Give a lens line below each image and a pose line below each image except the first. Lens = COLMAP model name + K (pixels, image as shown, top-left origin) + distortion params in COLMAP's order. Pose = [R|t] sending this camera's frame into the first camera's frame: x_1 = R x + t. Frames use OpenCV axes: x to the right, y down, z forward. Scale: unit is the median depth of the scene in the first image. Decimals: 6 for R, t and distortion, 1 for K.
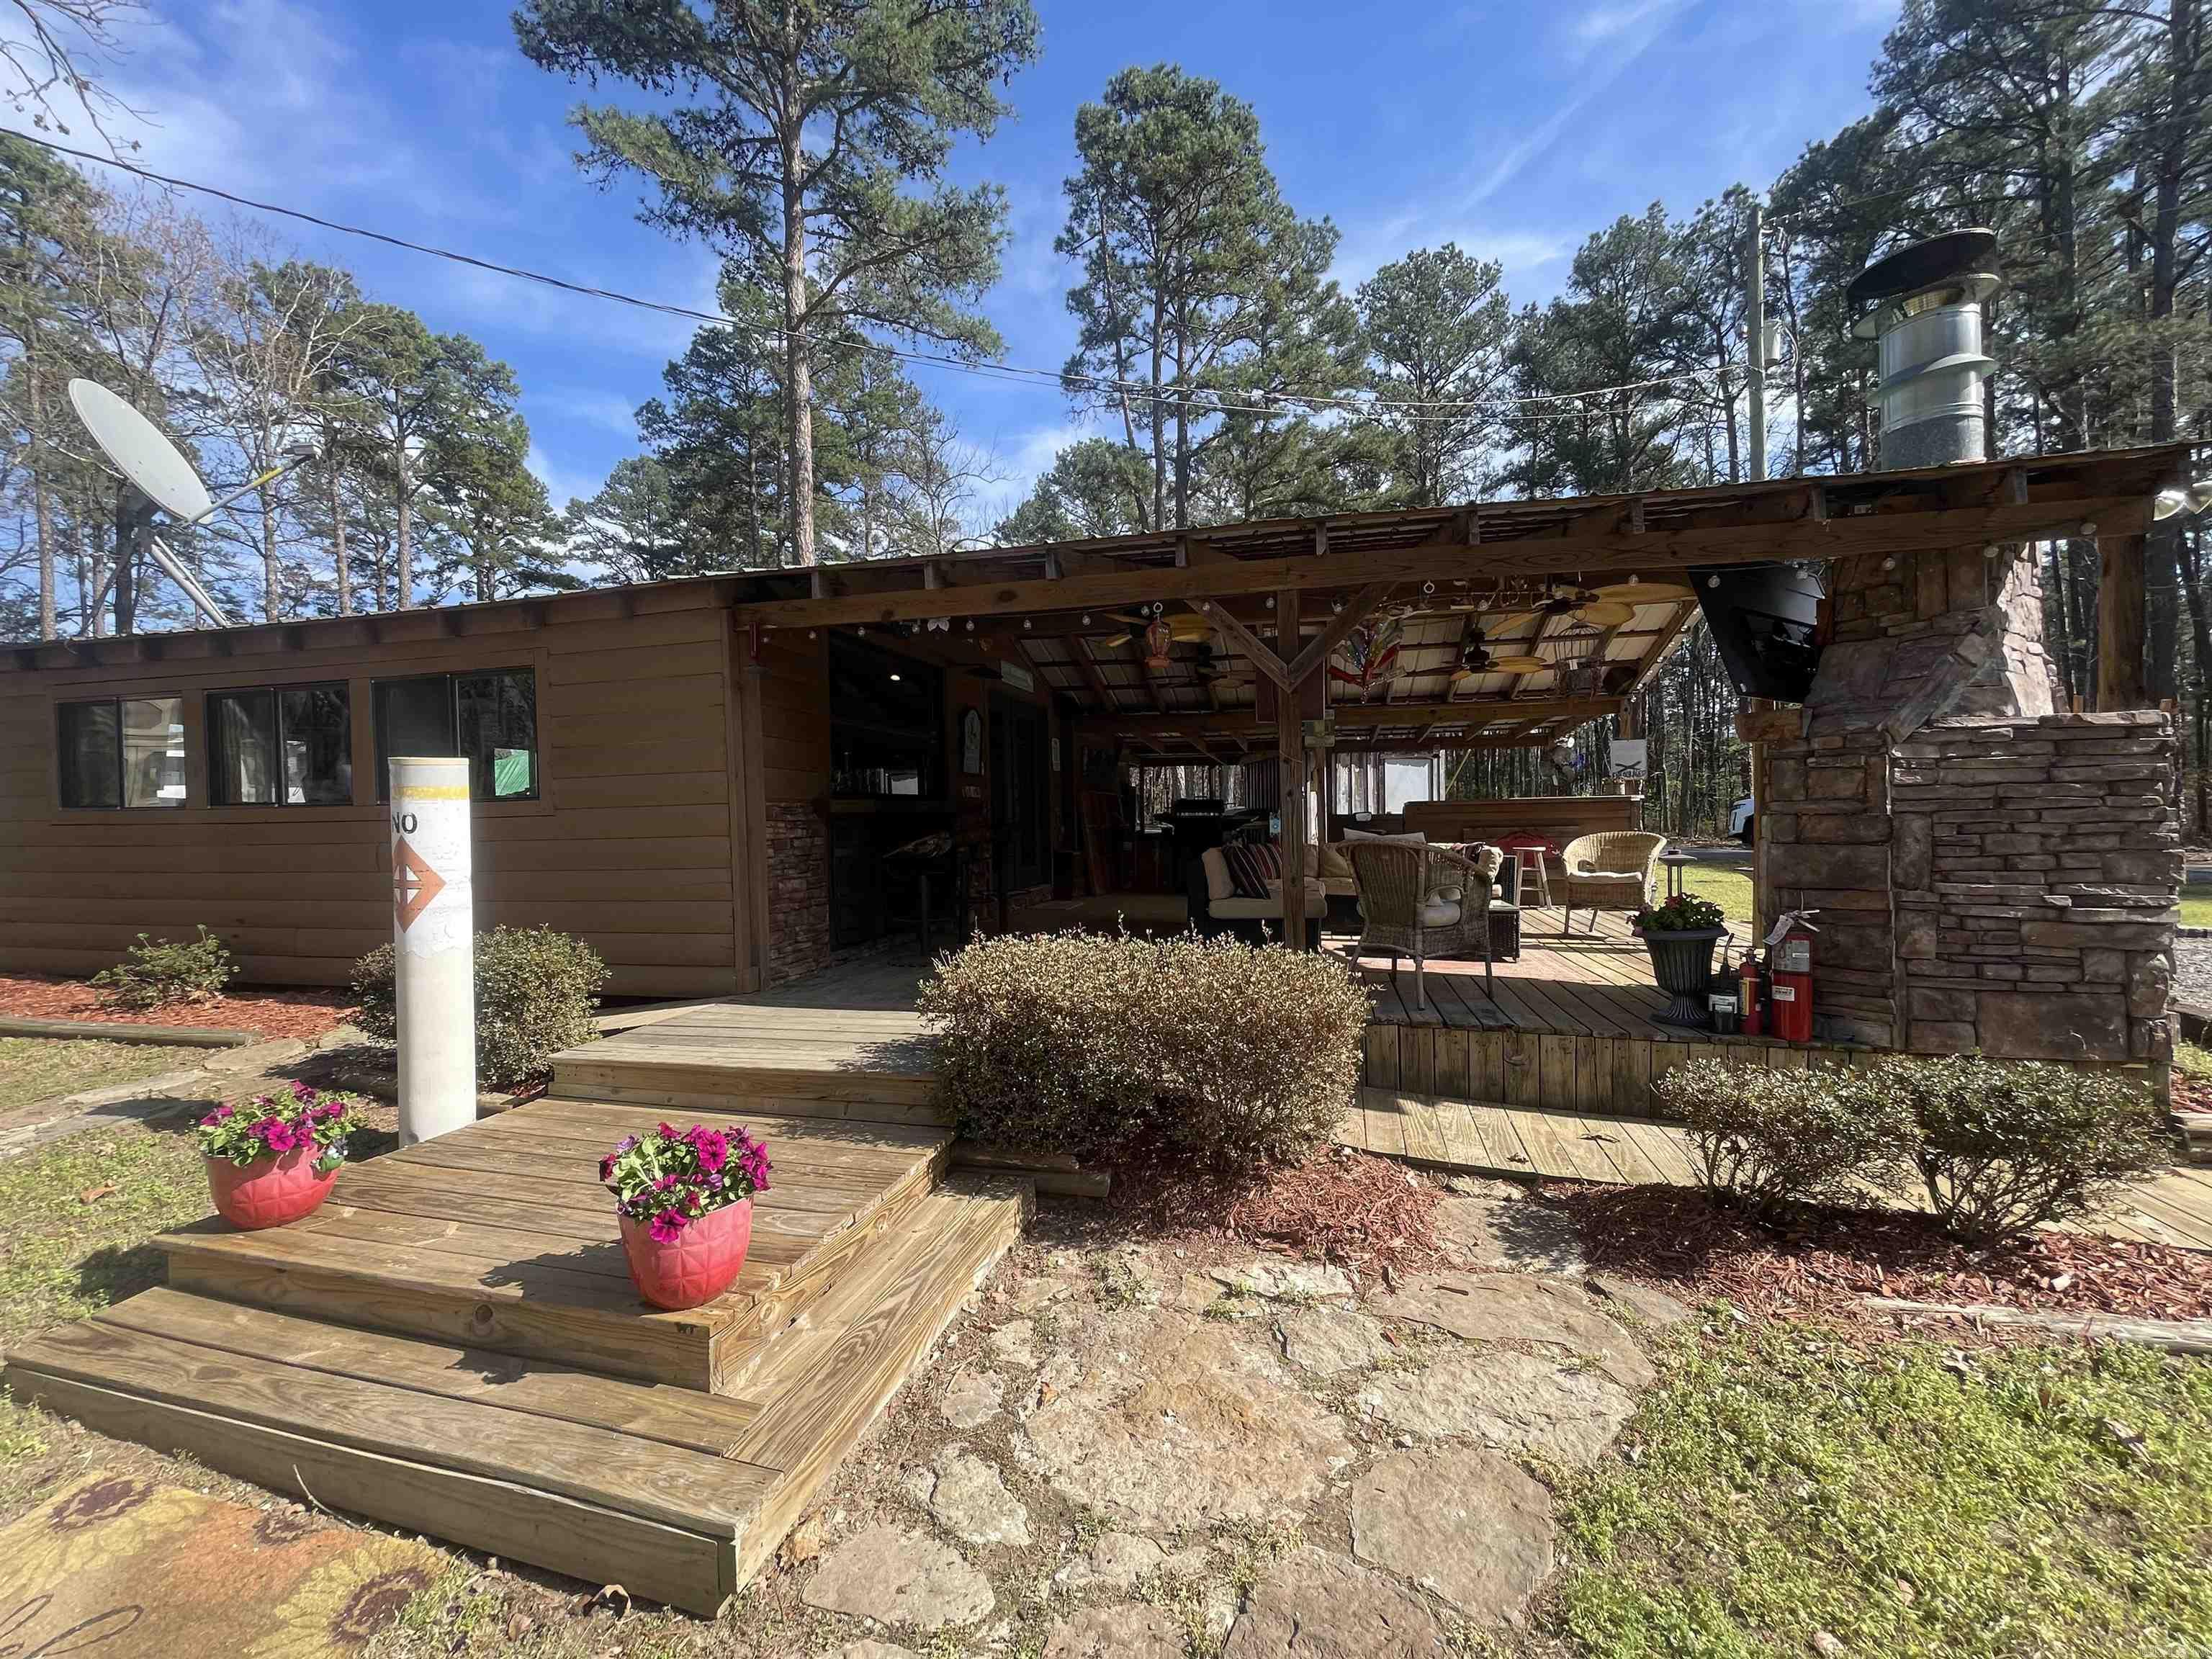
lens RADIAL K [[895.7, 0, 1107.1], [0, 895.7, 827.6], [0, 0, 1]] dist [-0.013525, 0.010742]
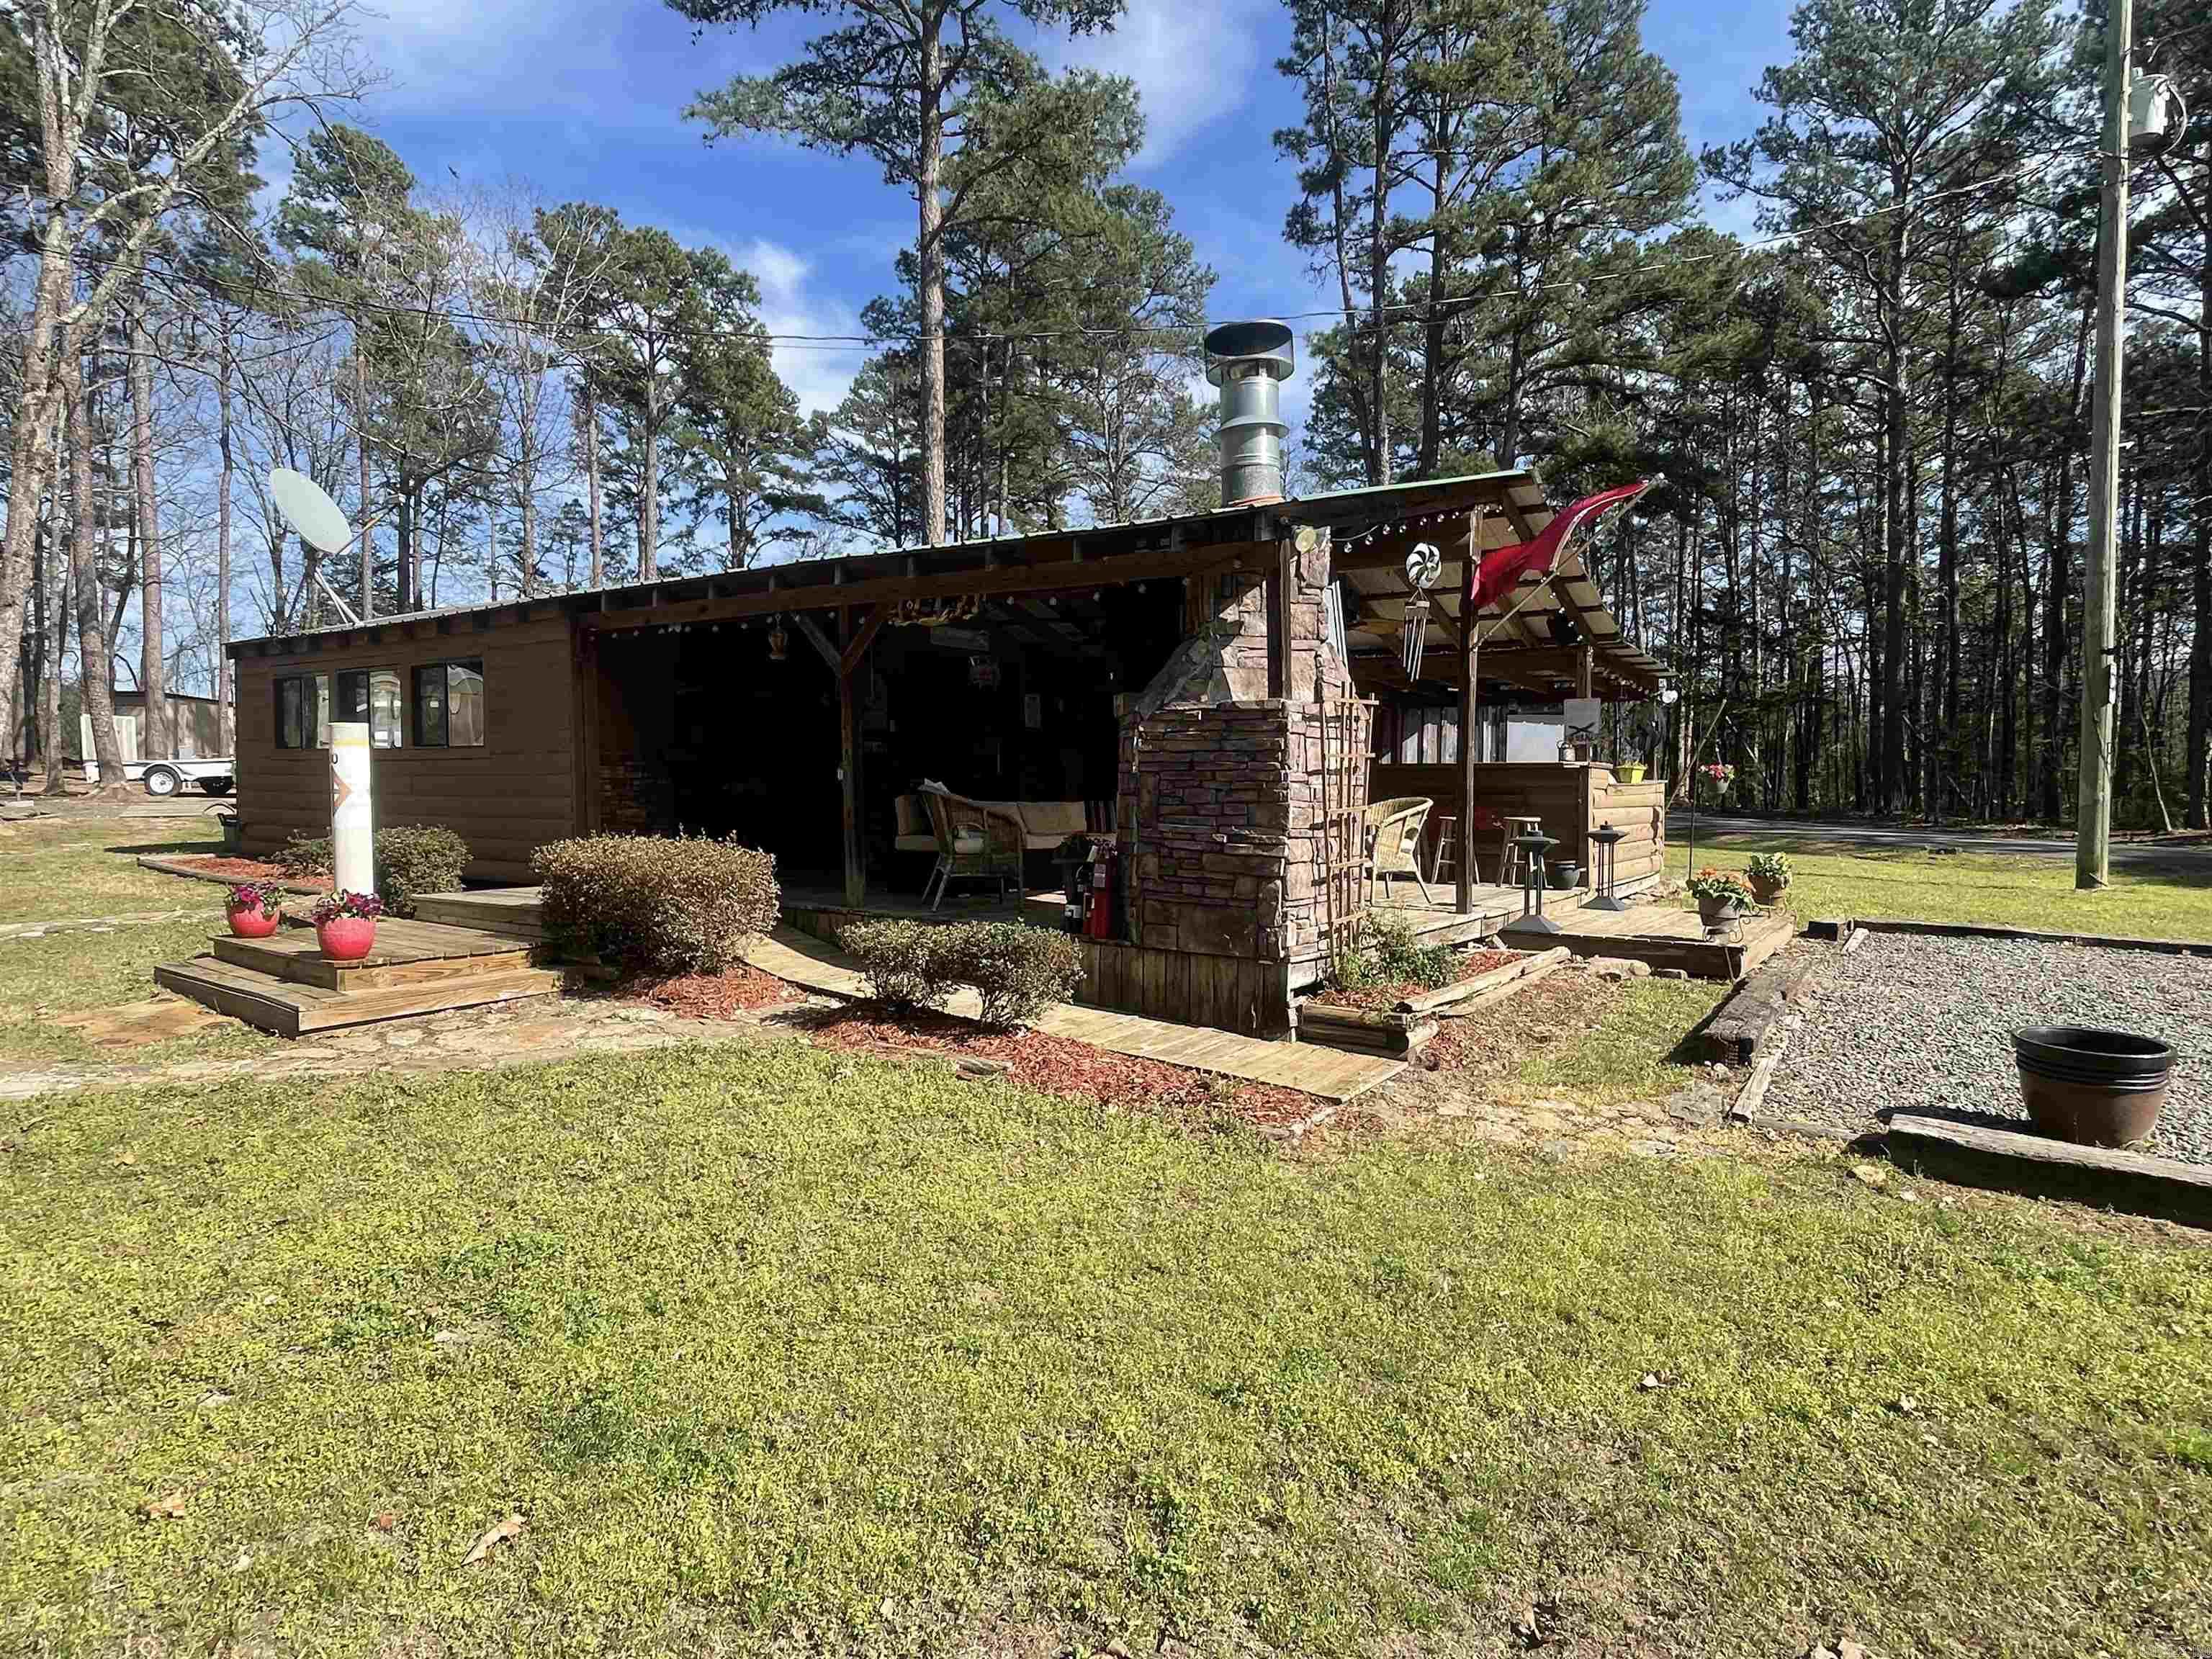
lens RADIAL K [[1225.3, 0, 1108.2], [0, 1225.3, 834.8], [0, 0, 1]] dist [-0.006172, -0.000387]
pose [[0.939071, 0.040003, -0.341386, 0.120418], [-0.029201, 0.998899, 0.036724, 0.000990], [0.342480, -0.024518, 0.939205, -0.063666]]
